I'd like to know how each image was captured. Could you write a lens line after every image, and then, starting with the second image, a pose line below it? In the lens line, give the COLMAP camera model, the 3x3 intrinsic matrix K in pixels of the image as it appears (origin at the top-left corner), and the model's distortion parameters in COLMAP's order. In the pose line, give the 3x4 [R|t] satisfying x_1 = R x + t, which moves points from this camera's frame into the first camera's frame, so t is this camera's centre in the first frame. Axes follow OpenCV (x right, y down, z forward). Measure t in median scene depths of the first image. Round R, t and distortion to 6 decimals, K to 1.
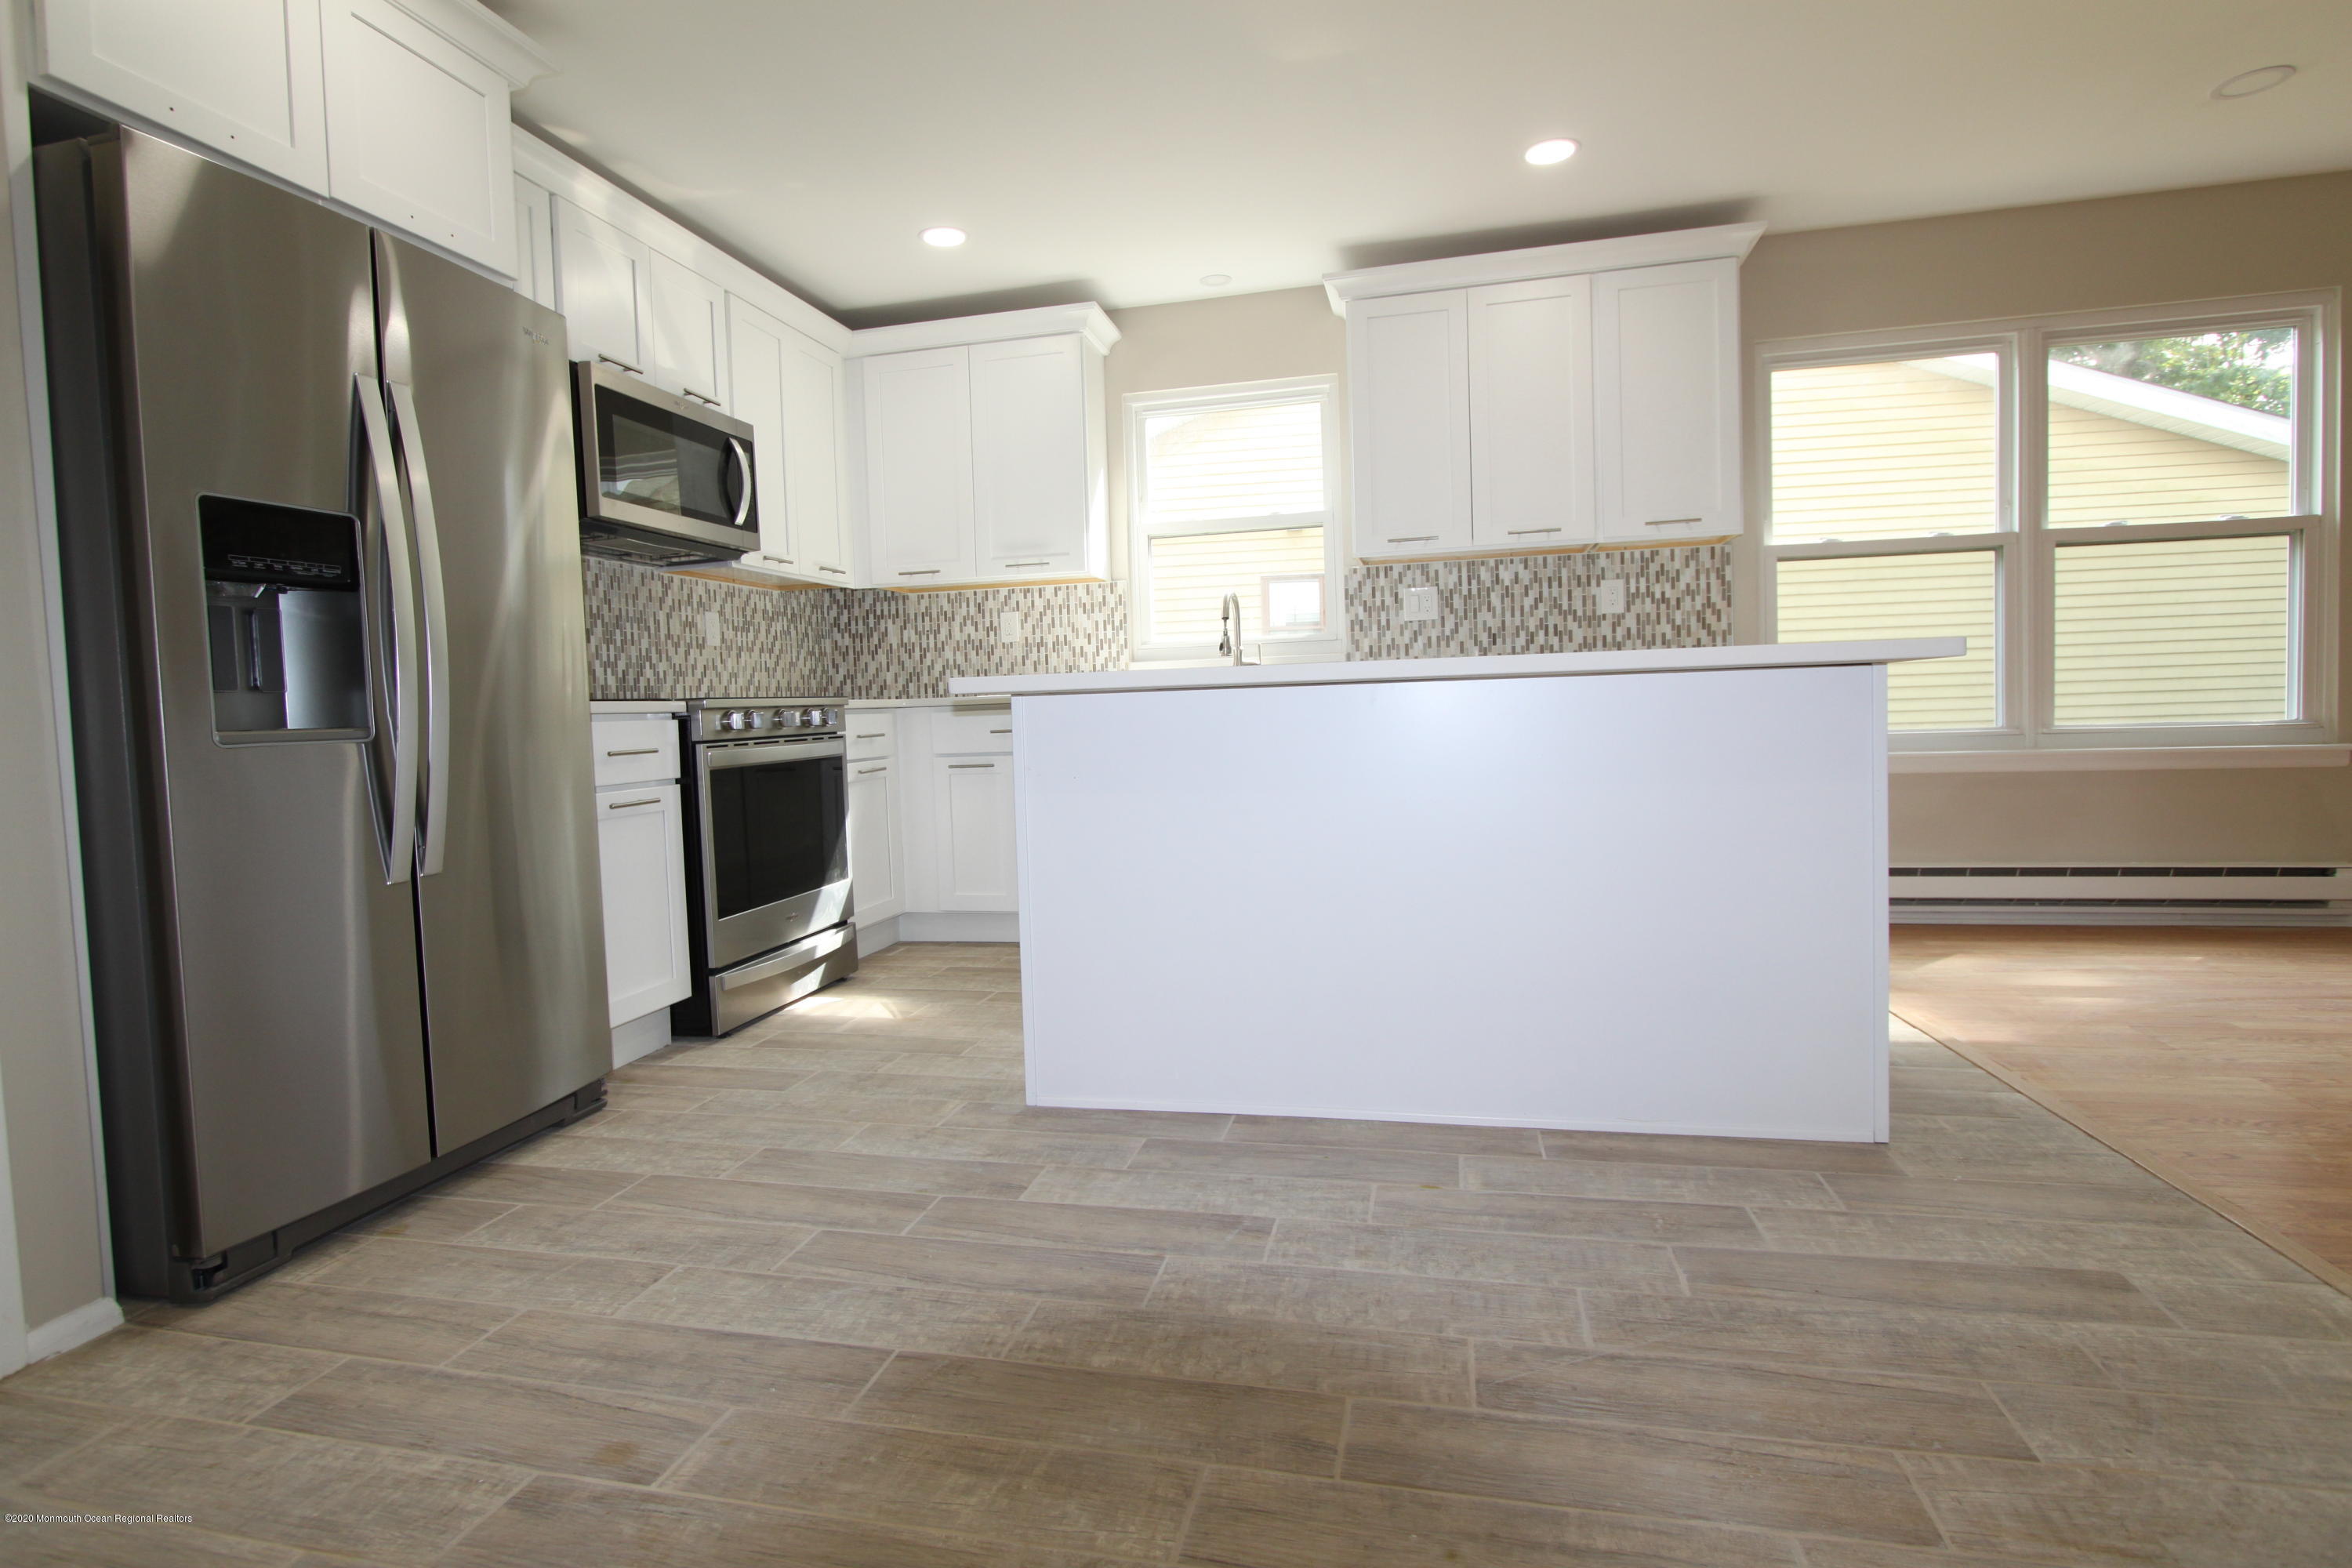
lens RADIAL K [[1143.6, 0, 1176.0], [0, 1143.6, 784.0], [0, 0, 1]] dist [-0.044184, 0.000043]
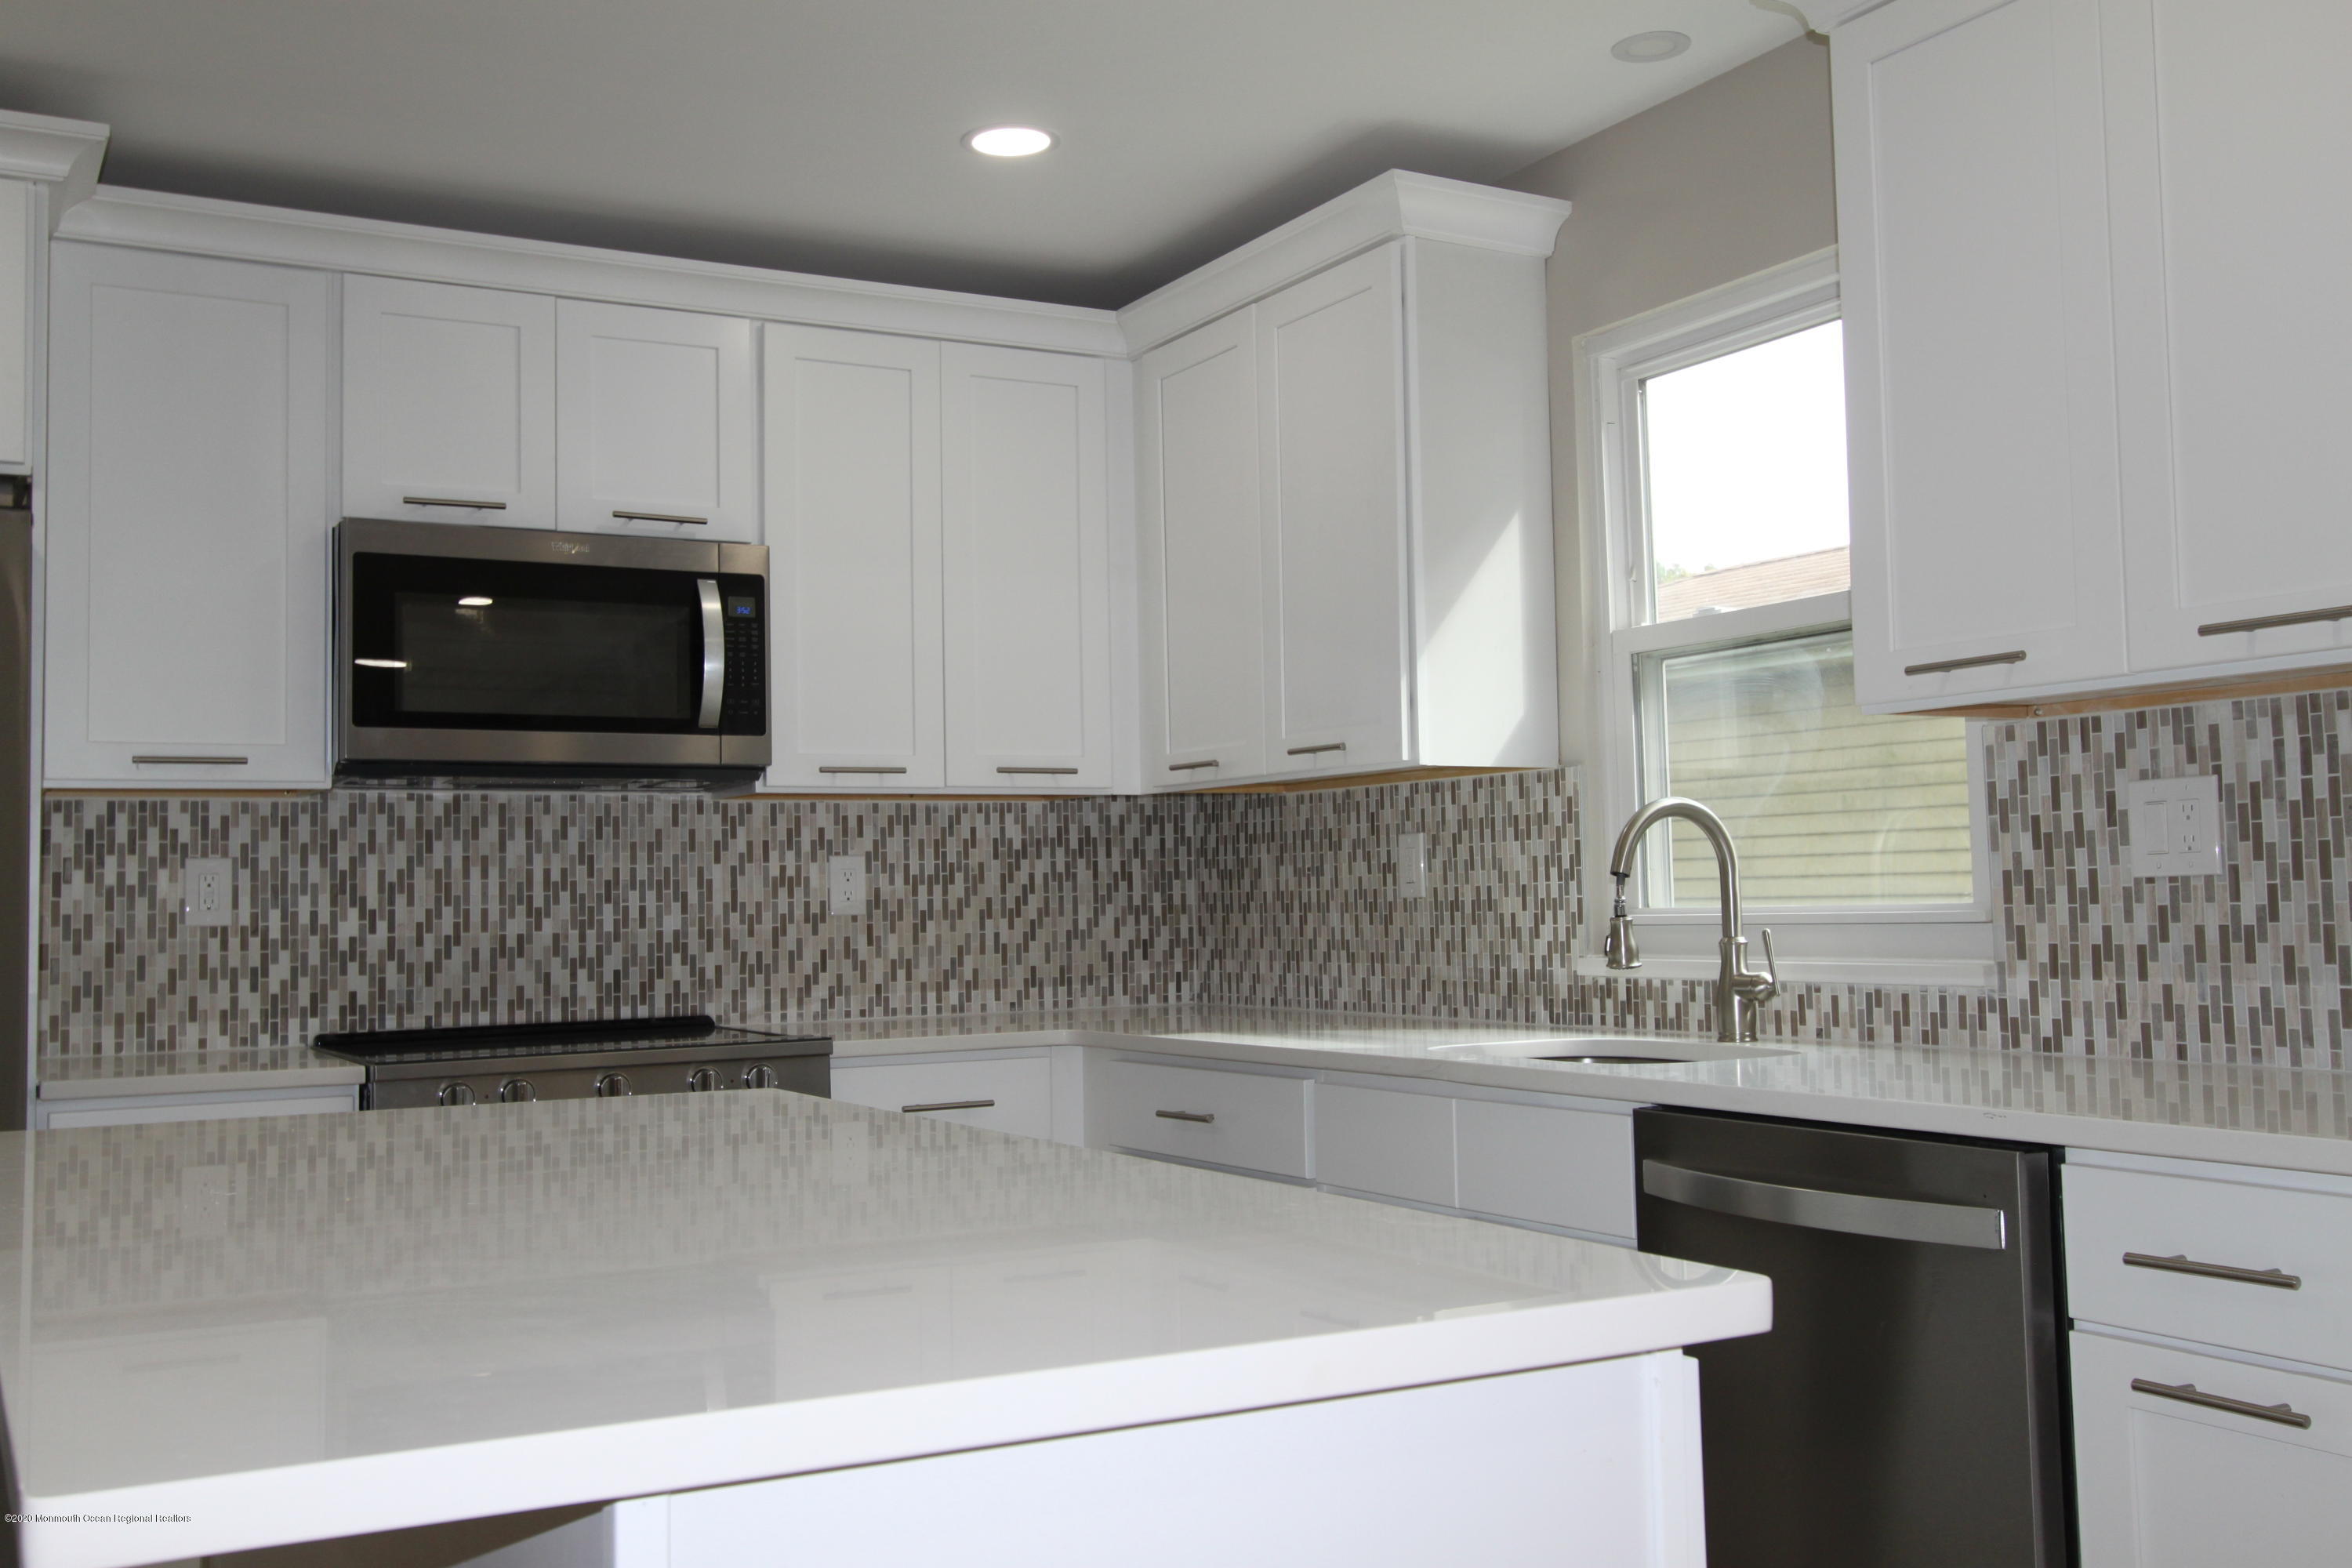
lens RADIAL K [[2257.0, 0, 1162.0], [0, 2257.0, 772.8], [0, 0, 1]] dist [0.002371, 0.017672]
pose [[0.667045, -0.022651, -0.744673, 0.503745], [-0.052895, 0.995575, -0.077665, -0.106223], [0.743137, 0.091196, 0.662896, 0.340368]]
